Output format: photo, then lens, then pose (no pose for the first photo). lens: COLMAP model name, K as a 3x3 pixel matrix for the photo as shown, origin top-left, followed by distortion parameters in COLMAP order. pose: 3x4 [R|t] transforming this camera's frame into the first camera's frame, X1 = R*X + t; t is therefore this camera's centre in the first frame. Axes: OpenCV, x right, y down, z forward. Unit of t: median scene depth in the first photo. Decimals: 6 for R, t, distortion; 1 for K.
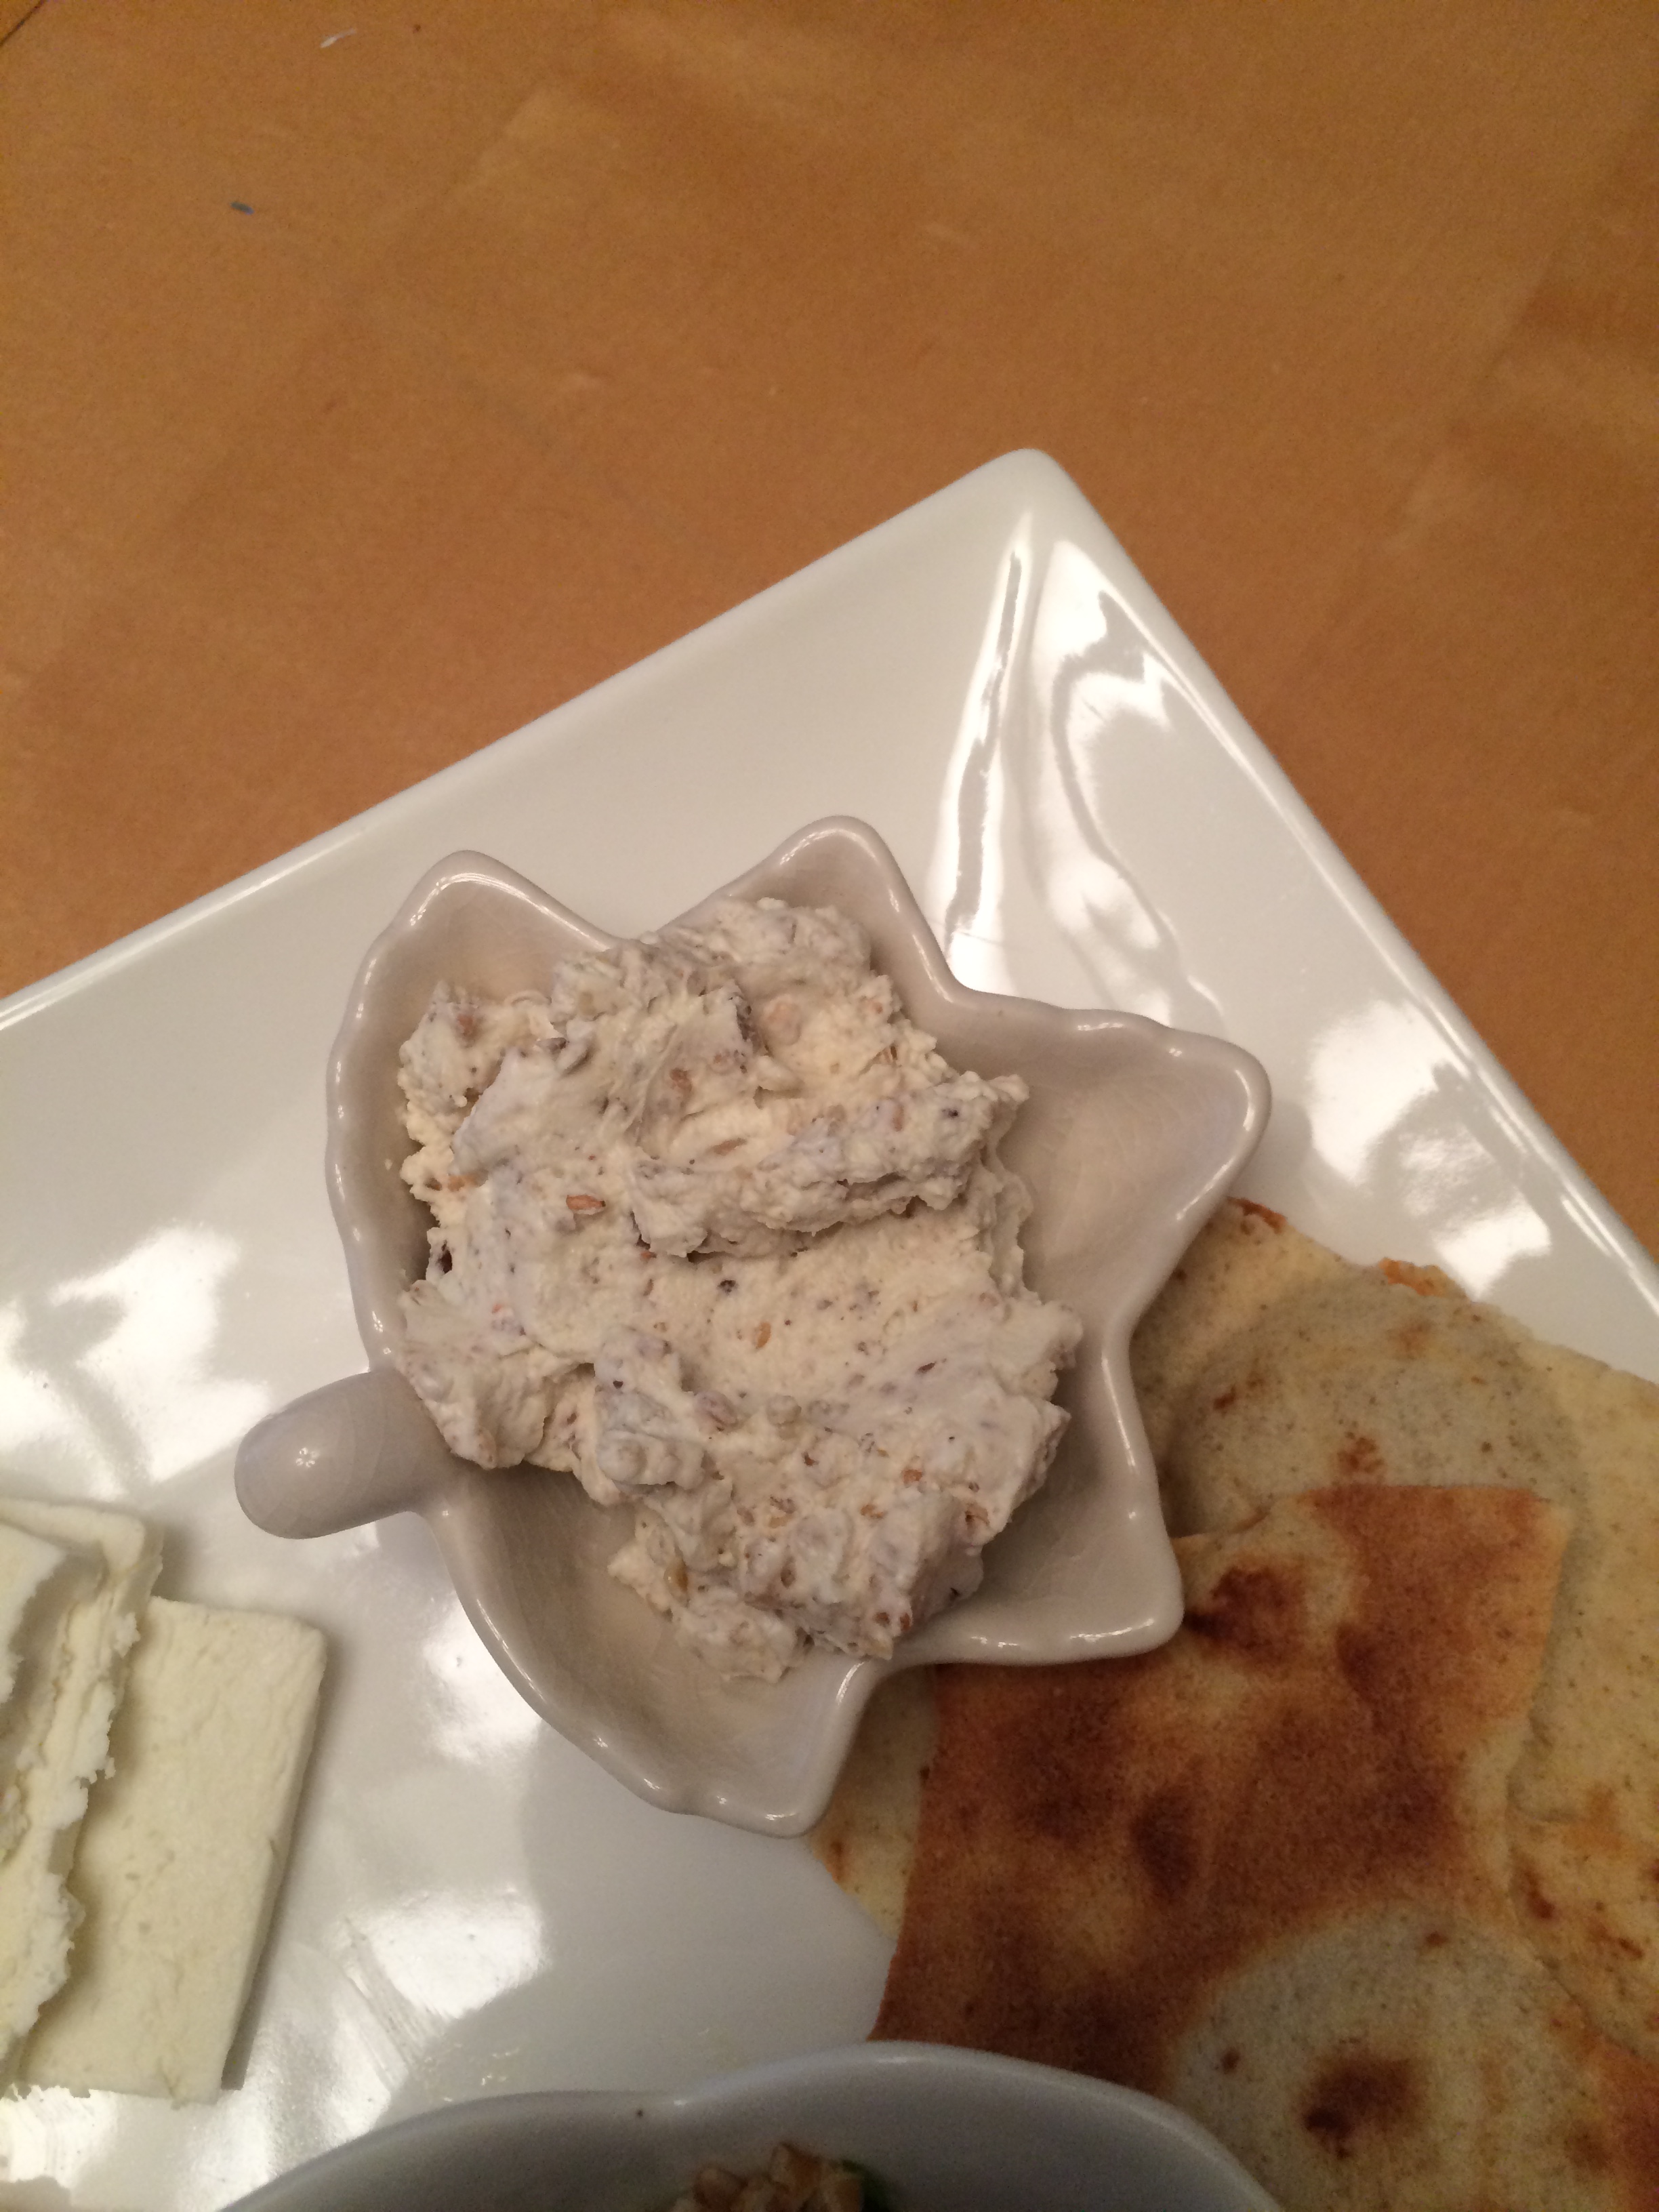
lens RADIAL K [[1910.2, 0, 823.2], [0, 1910.2, 1099.2], [0, 0, 1]] dist [0.073217, -0.108893]
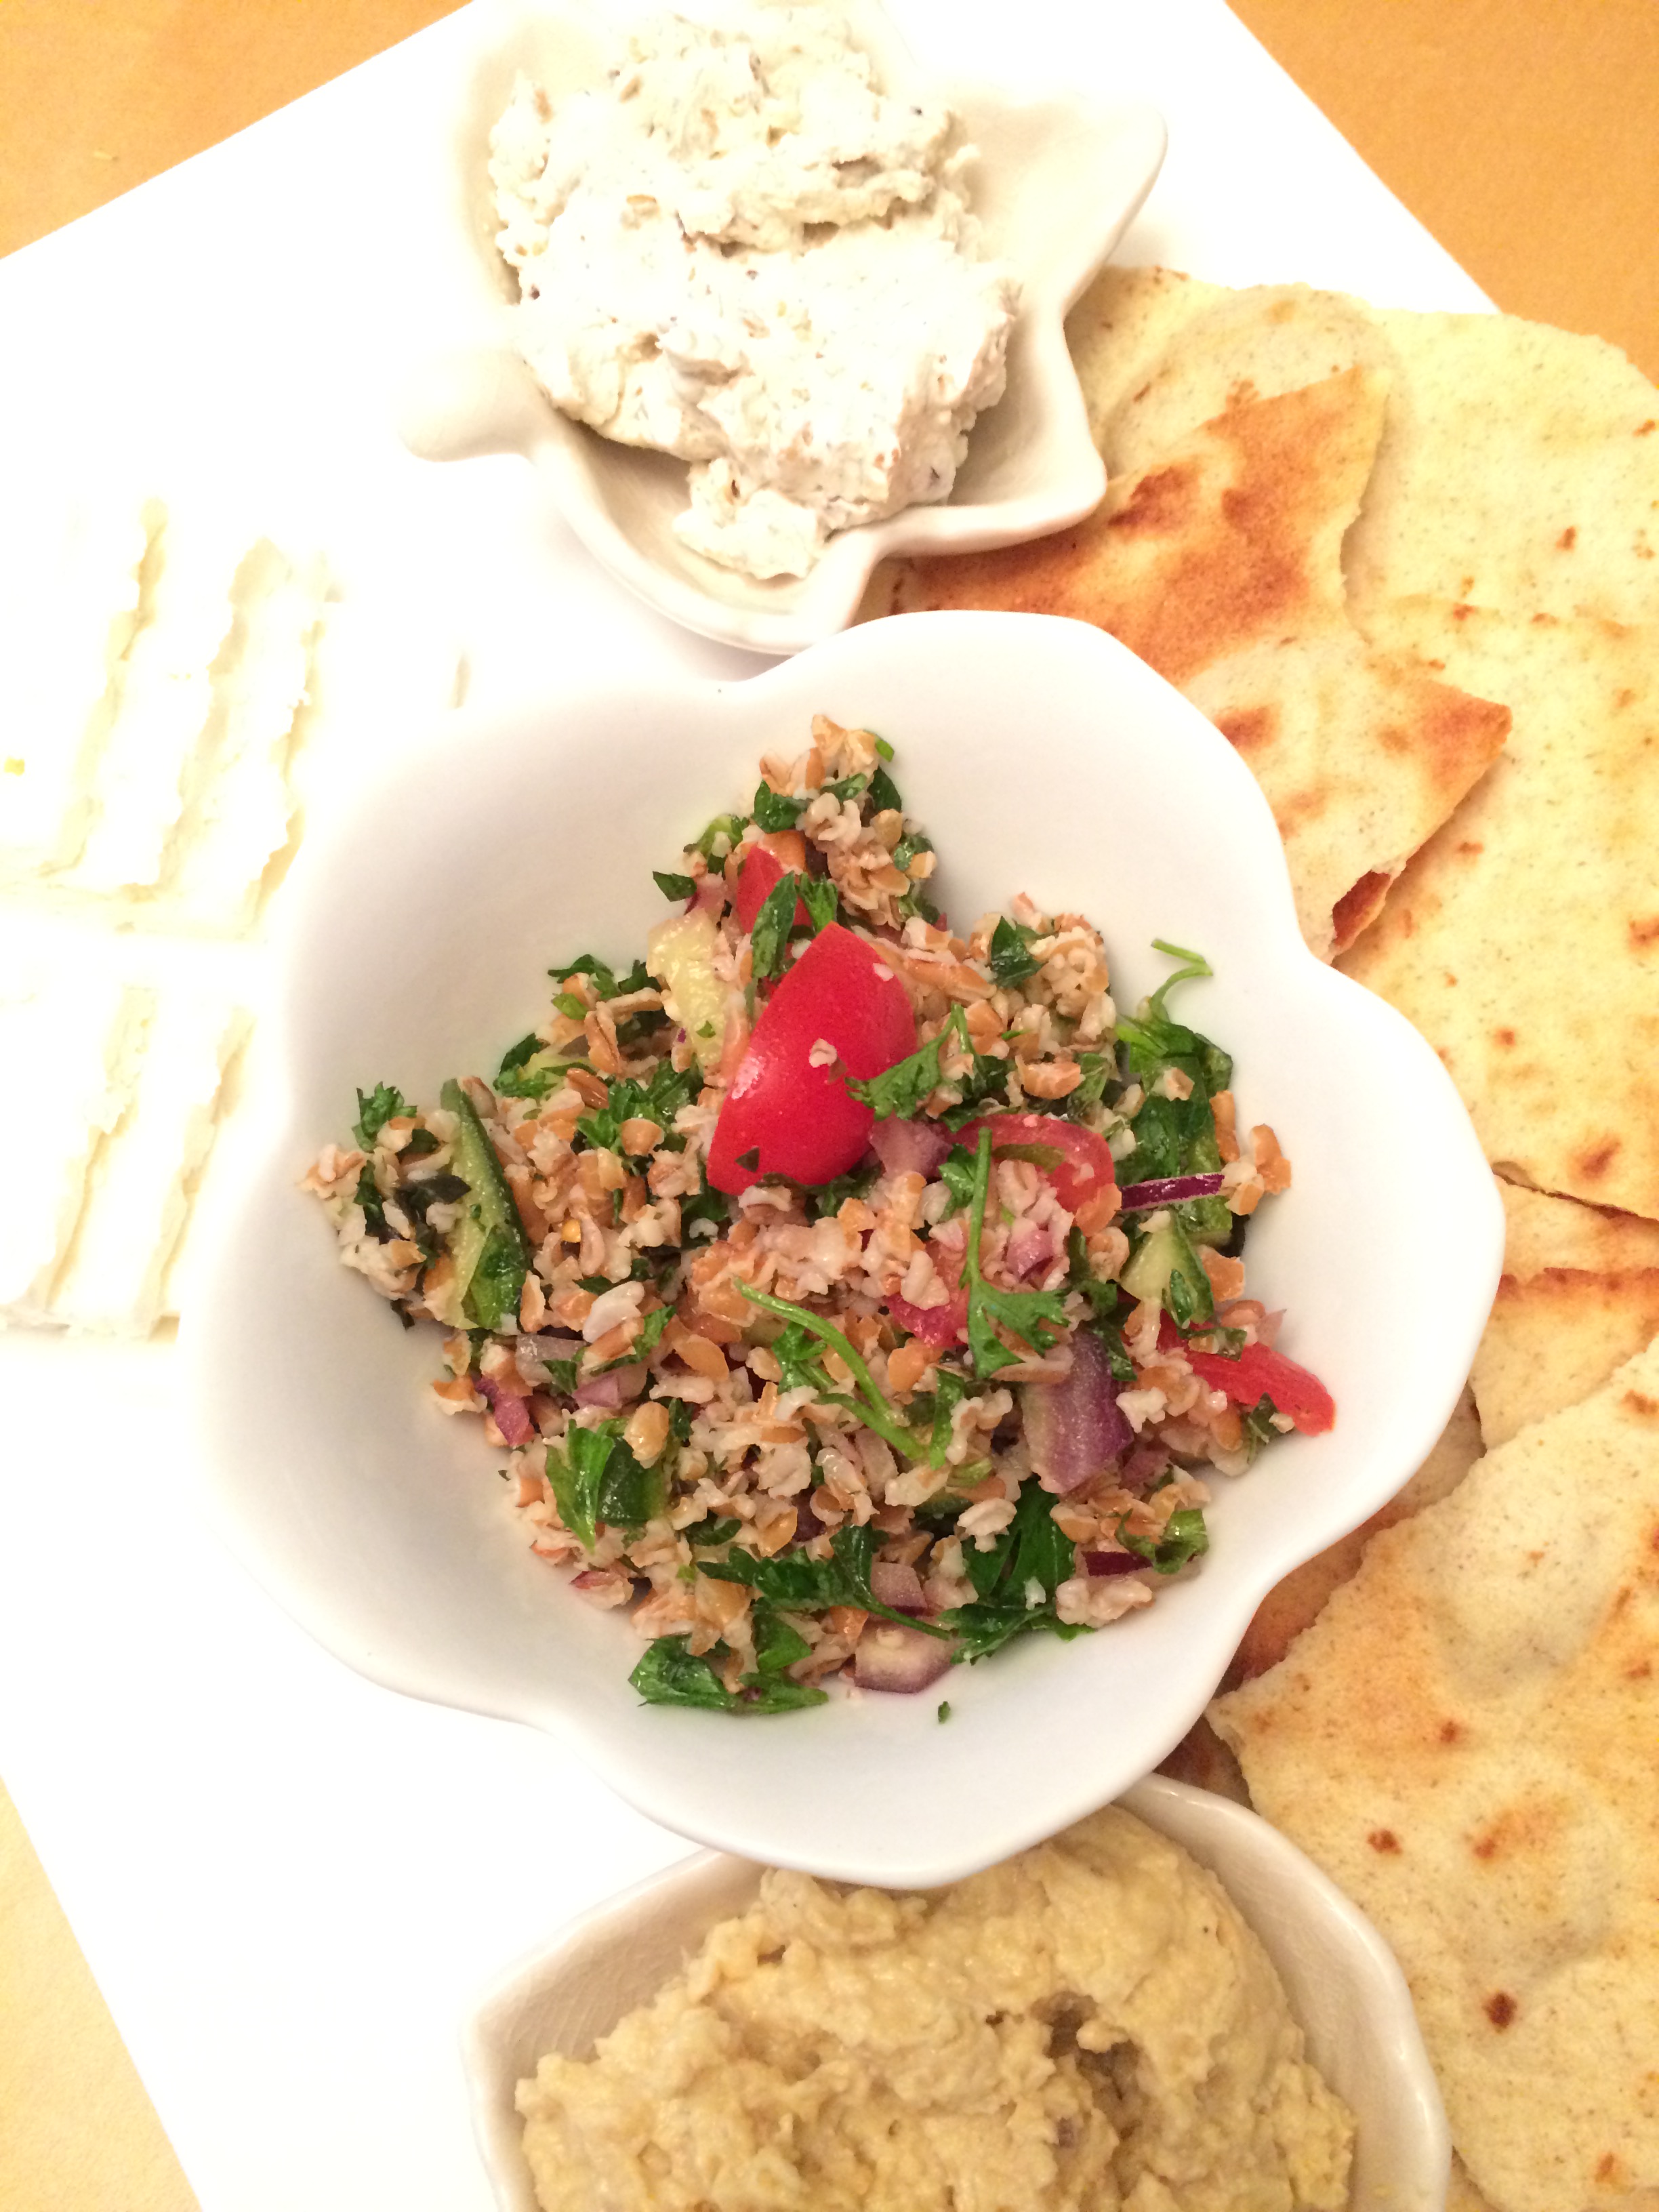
lens RADIAL K [[1910.2, 0, 835.7], [0, 1910.2, 1111.1], [0, 0, 1]] dist [0.073217, -0.108893]
pose [[0.998884, -0.046097, -0.010311, -0.006120], [0.046532, 0.997814, 0.046924, 0.618738], [0.008125, -0.047351, 0.998845, -0.348892]]
